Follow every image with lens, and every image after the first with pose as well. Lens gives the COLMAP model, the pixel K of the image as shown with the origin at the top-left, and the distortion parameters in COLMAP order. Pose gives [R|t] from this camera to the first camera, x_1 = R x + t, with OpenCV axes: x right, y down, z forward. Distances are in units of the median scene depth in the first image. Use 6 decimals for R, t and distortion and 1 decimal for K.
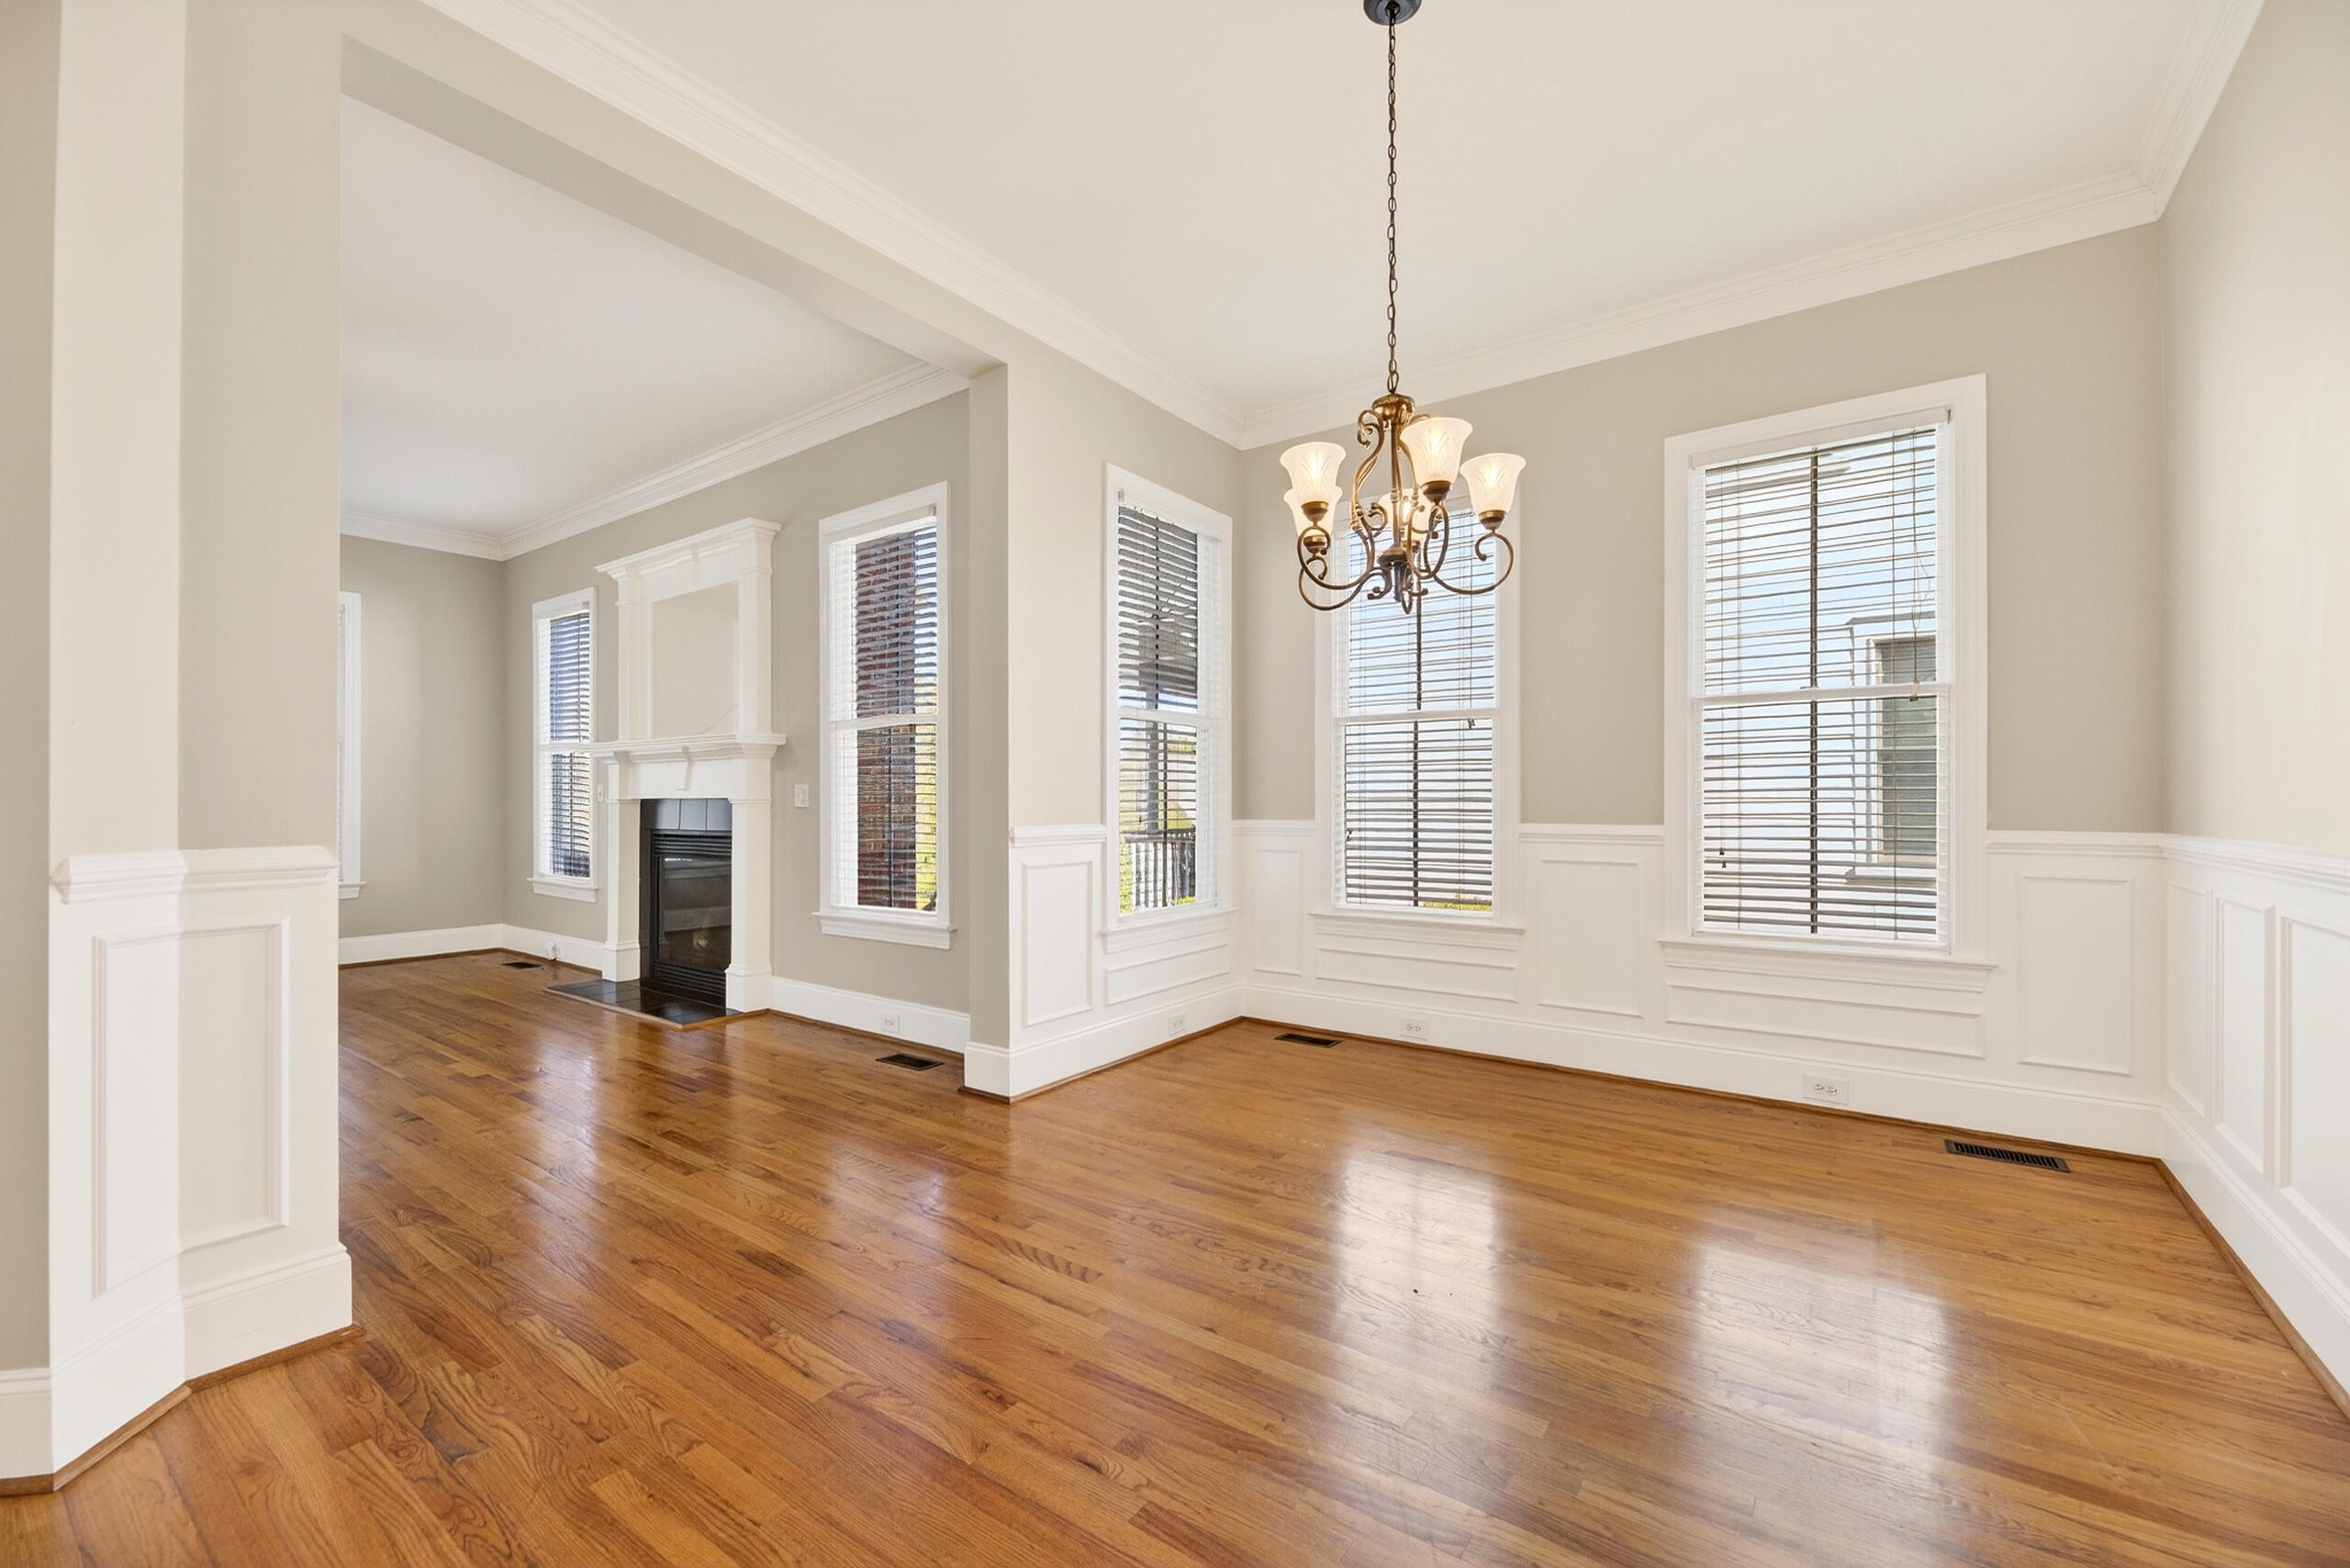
lens RADIAL K [[949.5, 0, 1179.0], [0, 949.5, 798.2], [0, 0, 1]] dist [-0.003703, -0.001441]
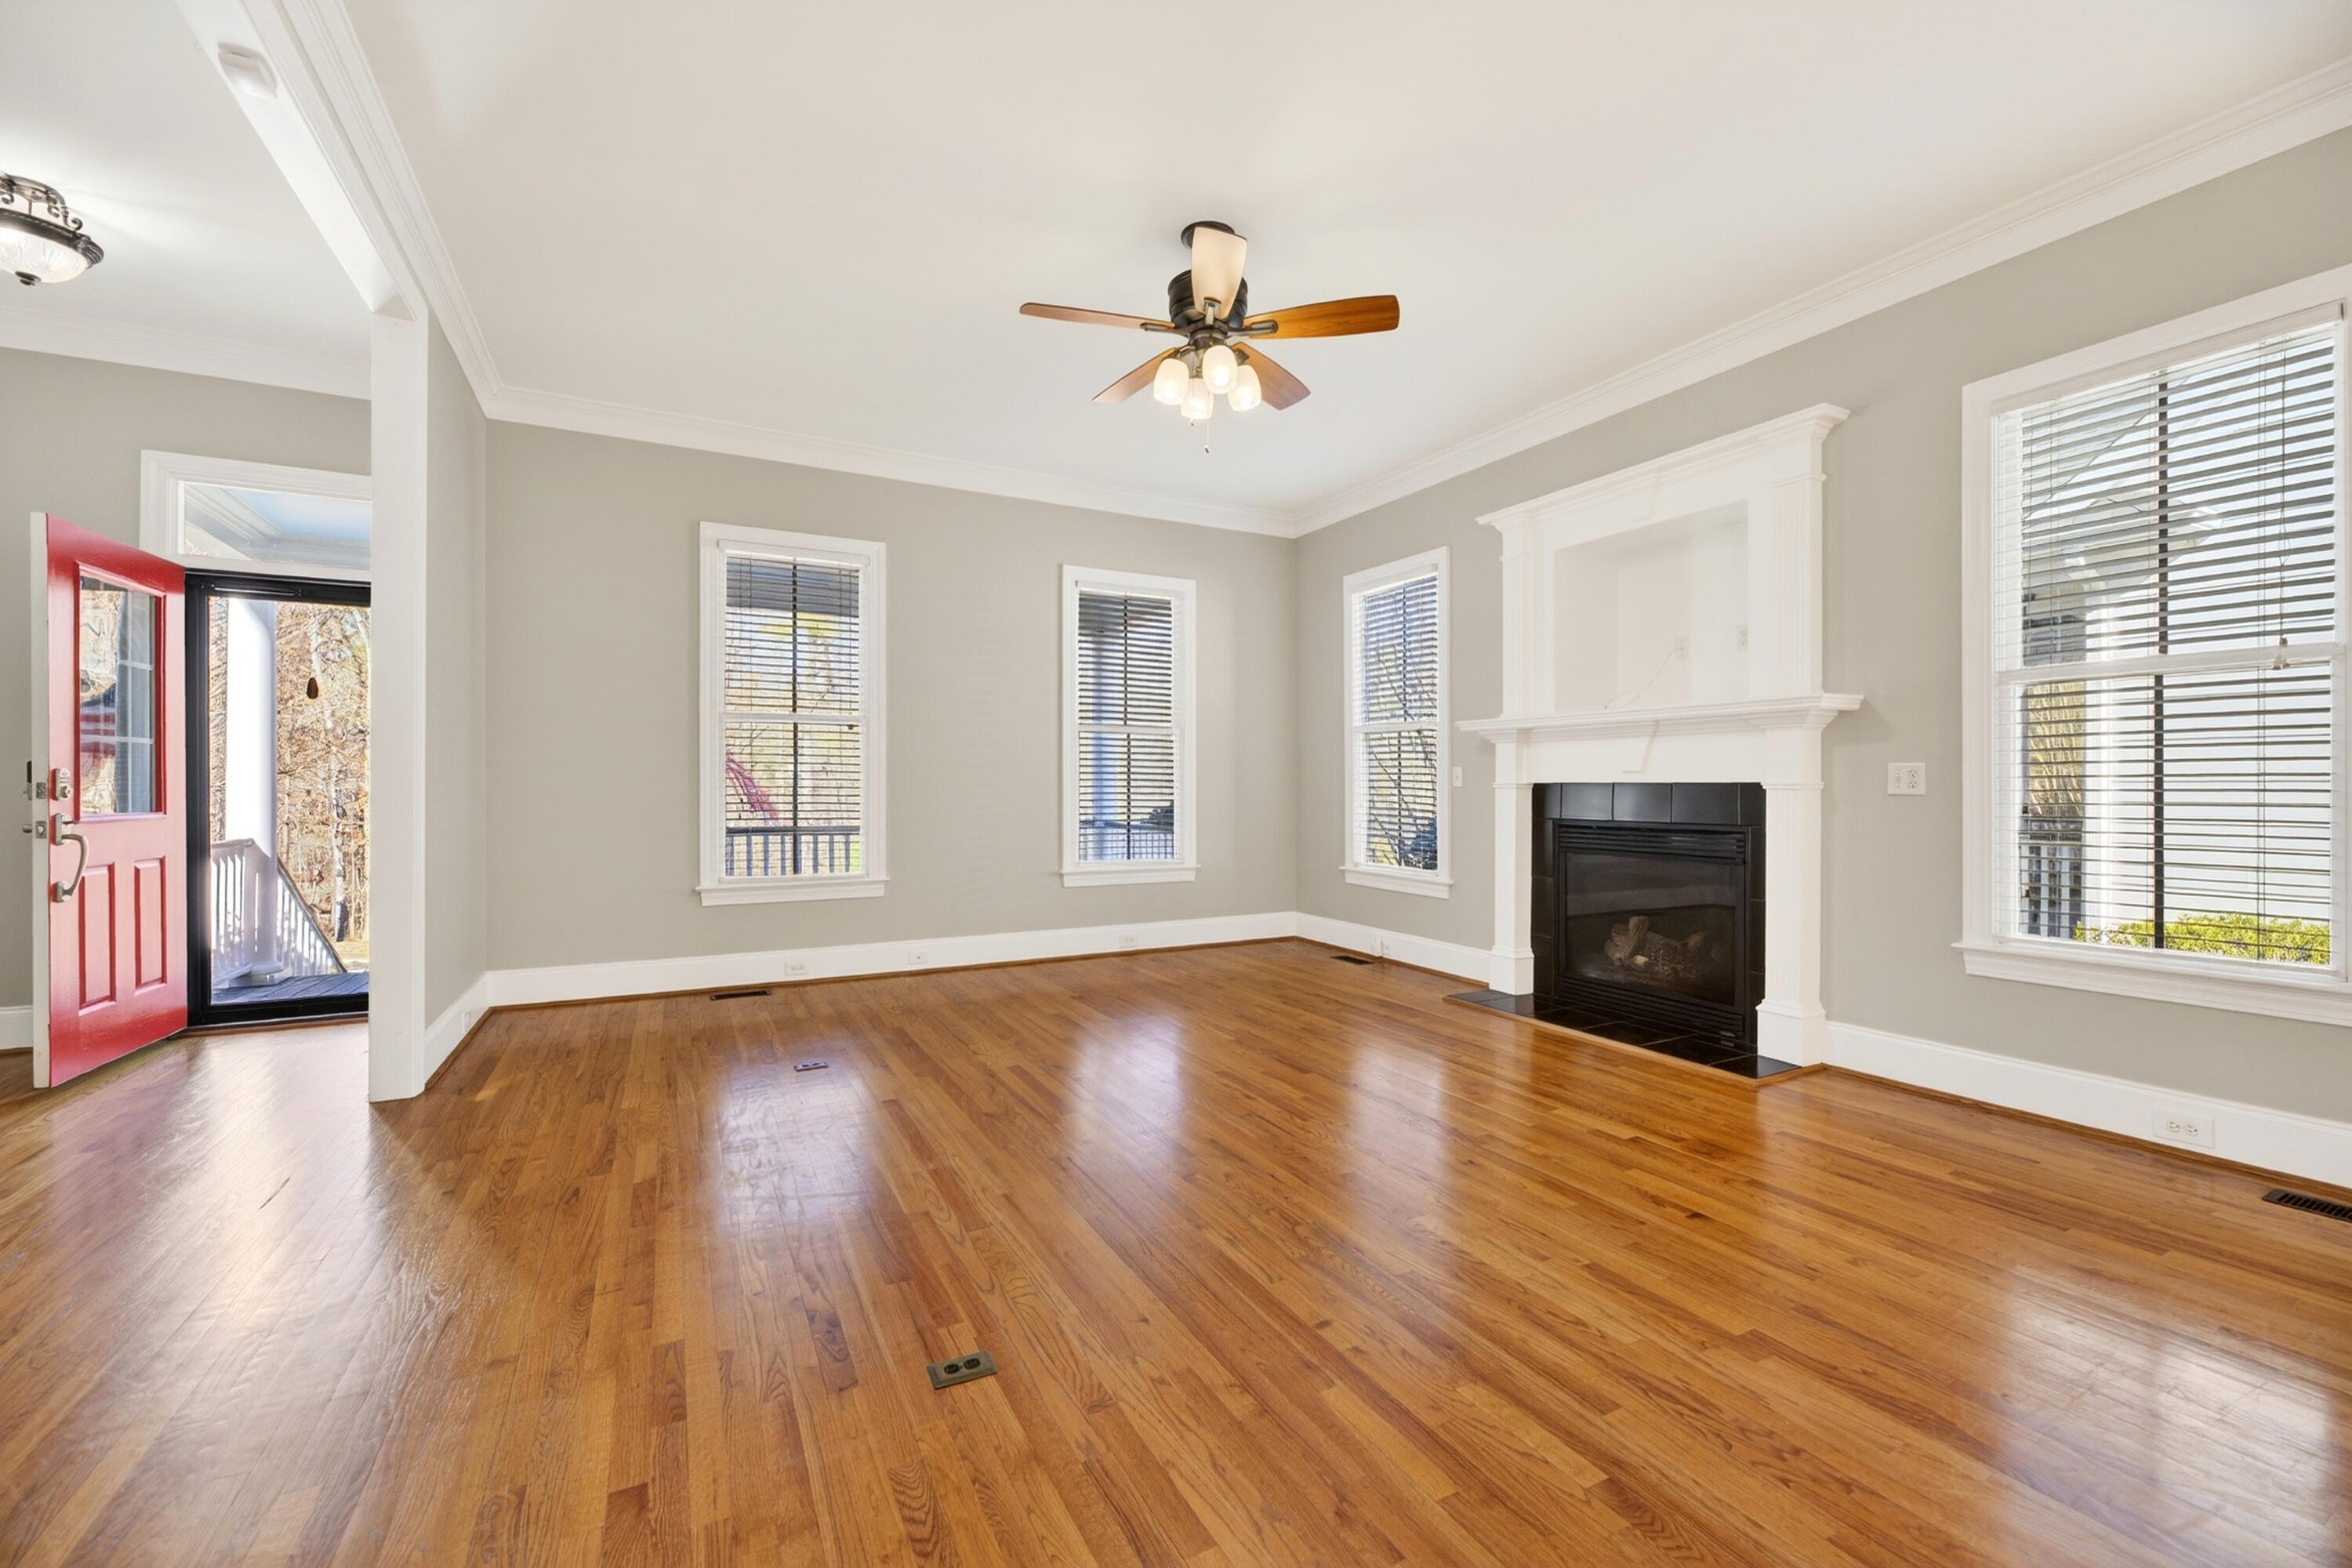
lens RADIAL K [[950.3, 0, 1169.9], [0, 950.3, 778.0], [0, 0, 1]] dist [-0.003703, -0.001441]
pose [[0.895200, -0.003652, -0.445650, -0.558413], [0.000805, 0.999978, -0.006577, 0.001798], [0.445664, 0.005529, 0.895183, 0.102339]]
